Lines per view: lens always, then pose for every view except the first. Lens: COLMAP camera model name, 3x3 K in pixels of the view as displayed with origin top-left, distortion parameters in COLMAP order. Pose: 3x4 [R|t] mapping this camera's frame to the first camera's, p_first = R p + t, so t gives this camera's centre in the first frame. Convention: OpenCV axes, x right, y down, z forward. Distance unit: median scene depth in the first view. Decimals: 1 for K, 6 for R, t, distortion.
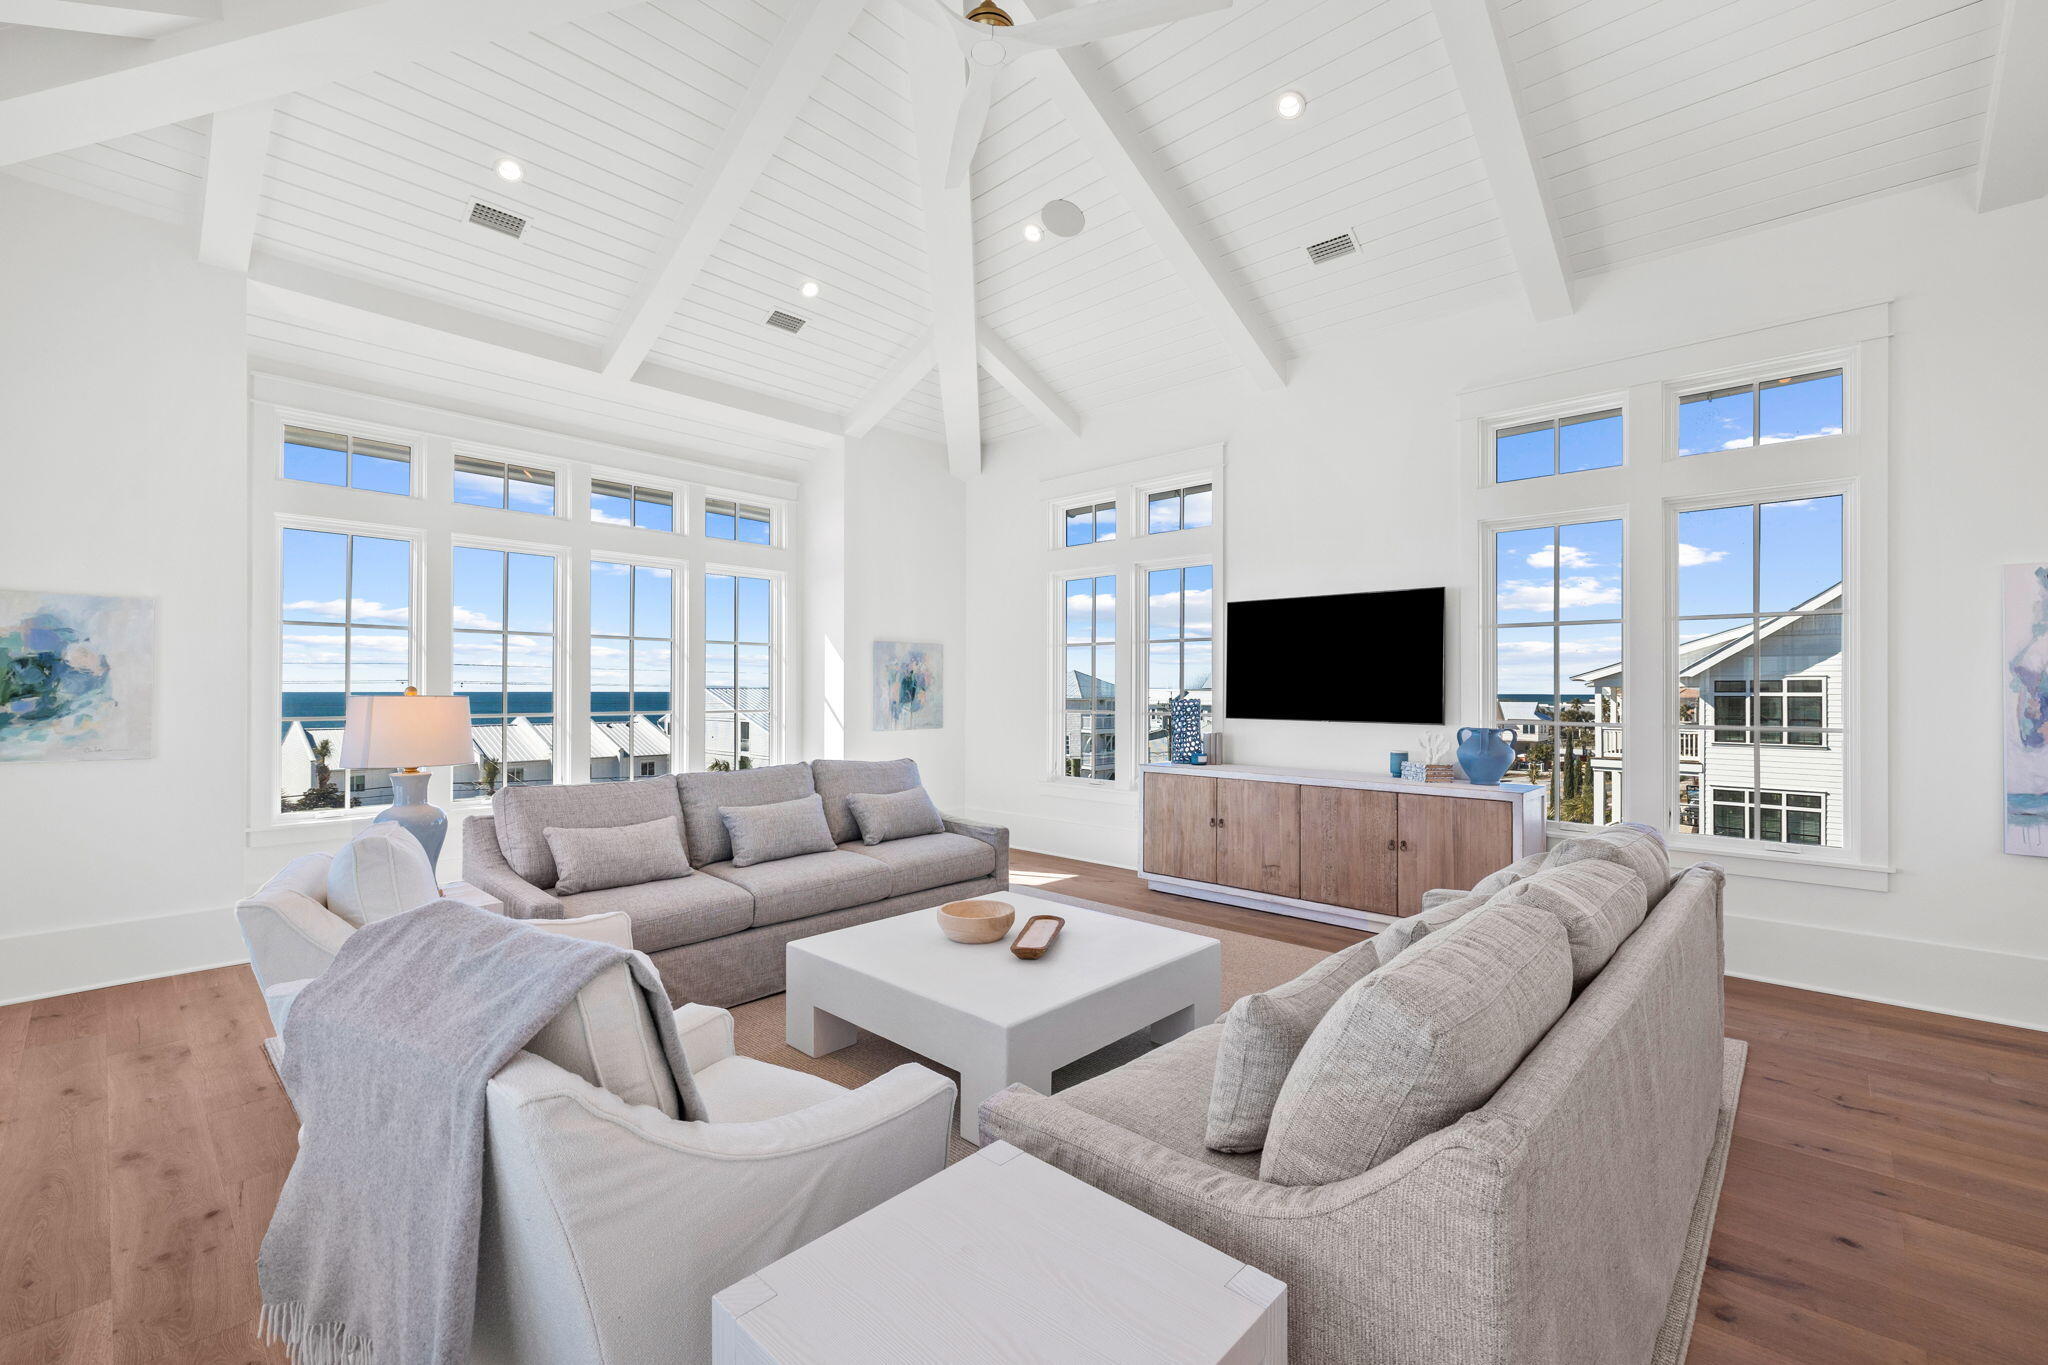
lens RADIAL K [[855.4, 0, 1019.7], [0, 855.4, 685.8], [0, 0, 1]] dist [-0.000696, -0.000243]
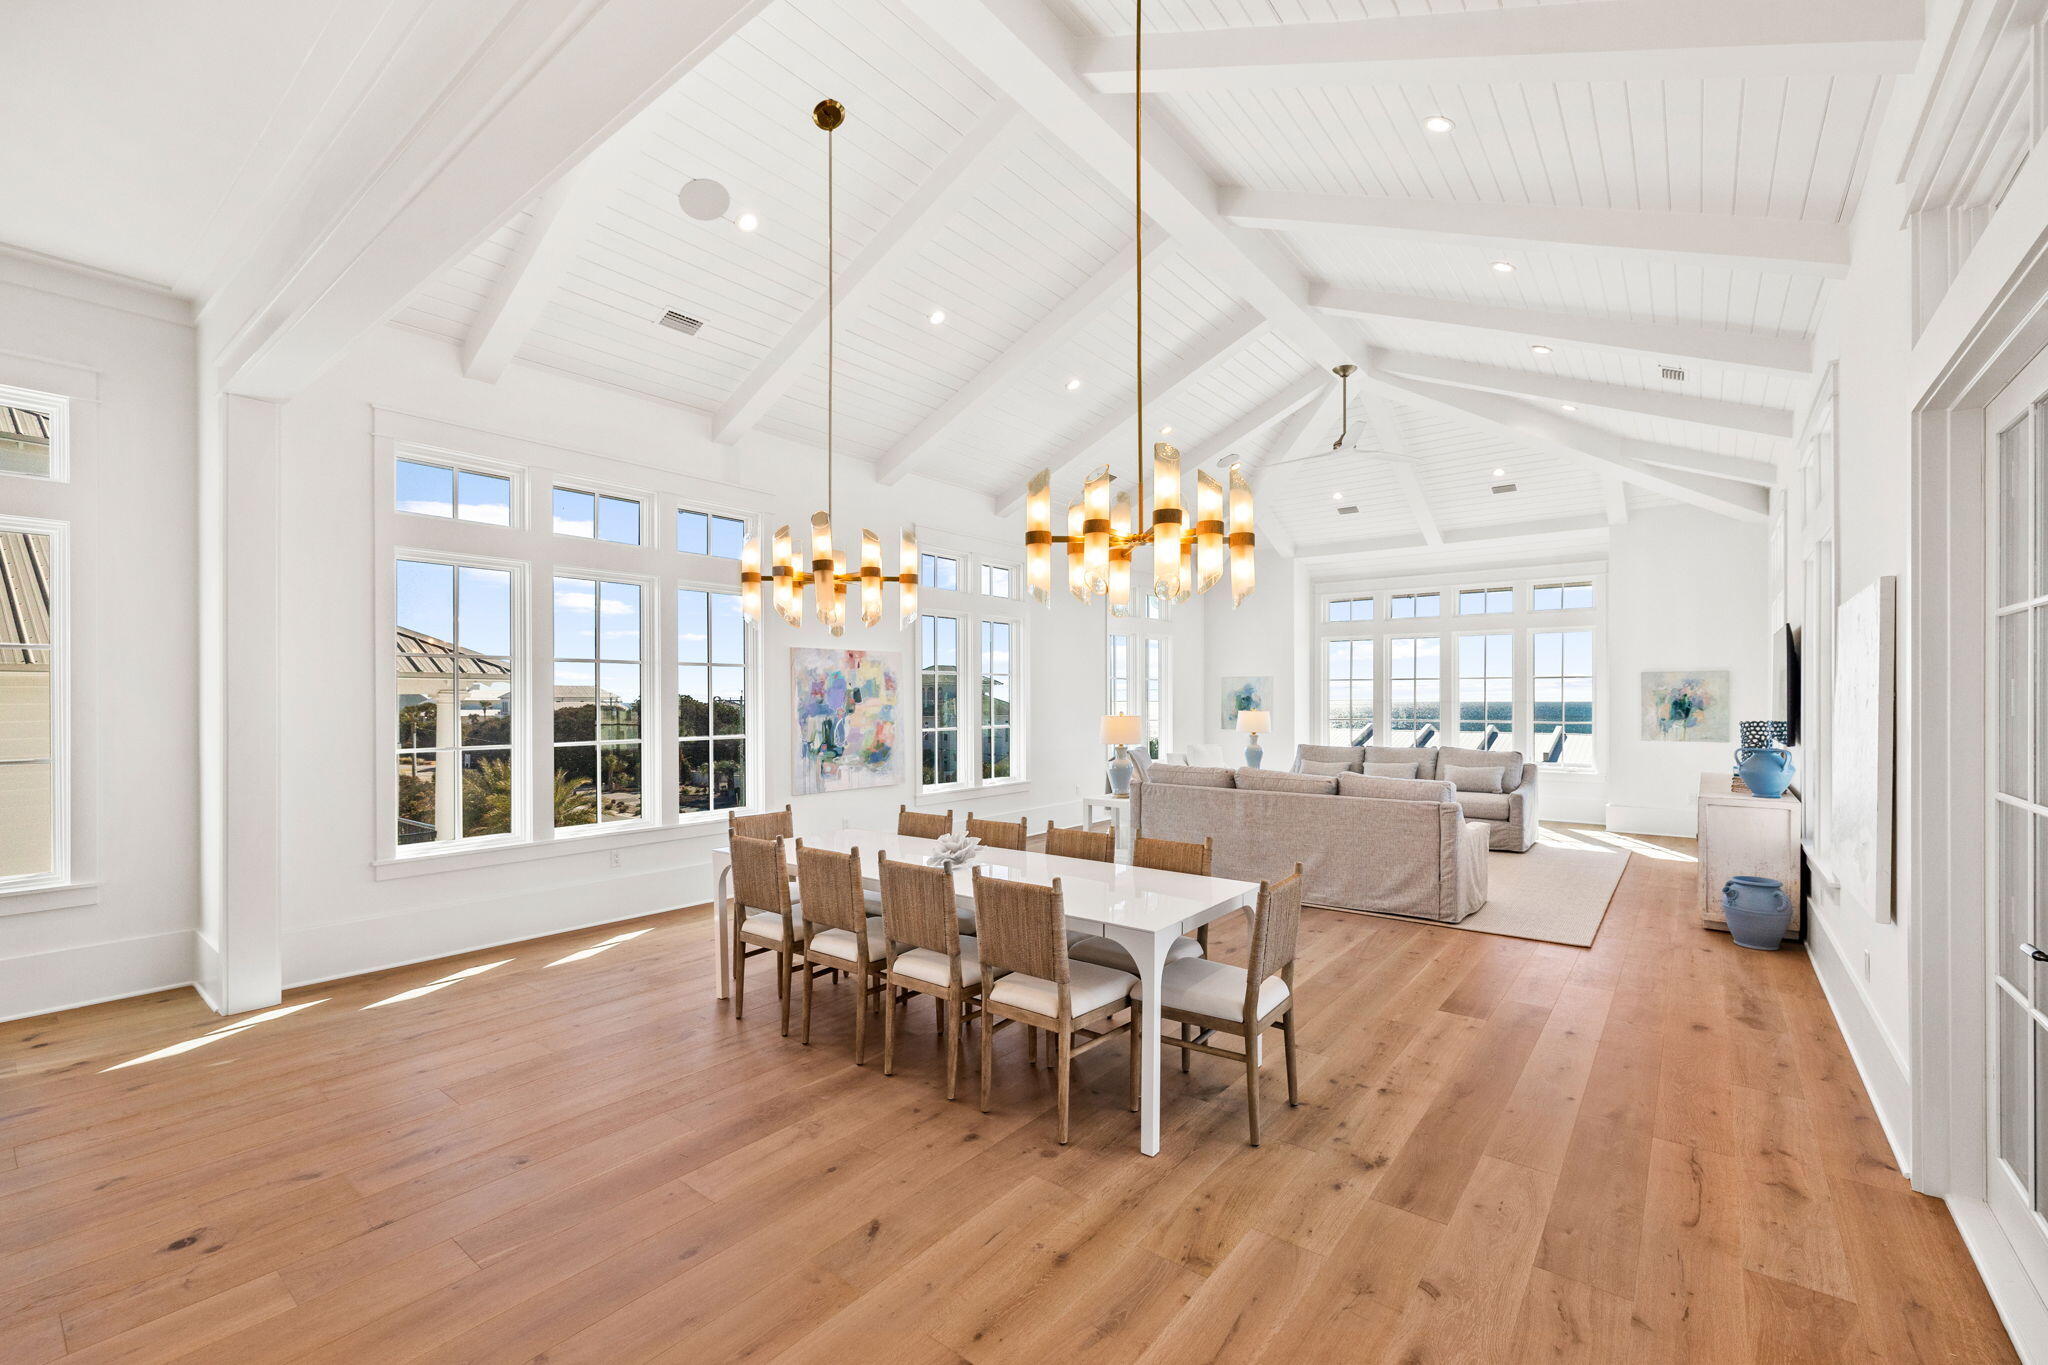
lens RADIAL K [[858.8, 0, 1029.4], [0, 858.8, 700.8], [0, 0, 1]] dist [0.002135, -0.001116]
pose [[0.092685, 0.000628, -0.995695, 1.385775], [0.005533, 0.999984, 0.001146, -0.019650], [0.995680, -0.005615, 0.092680, -0.083965]]
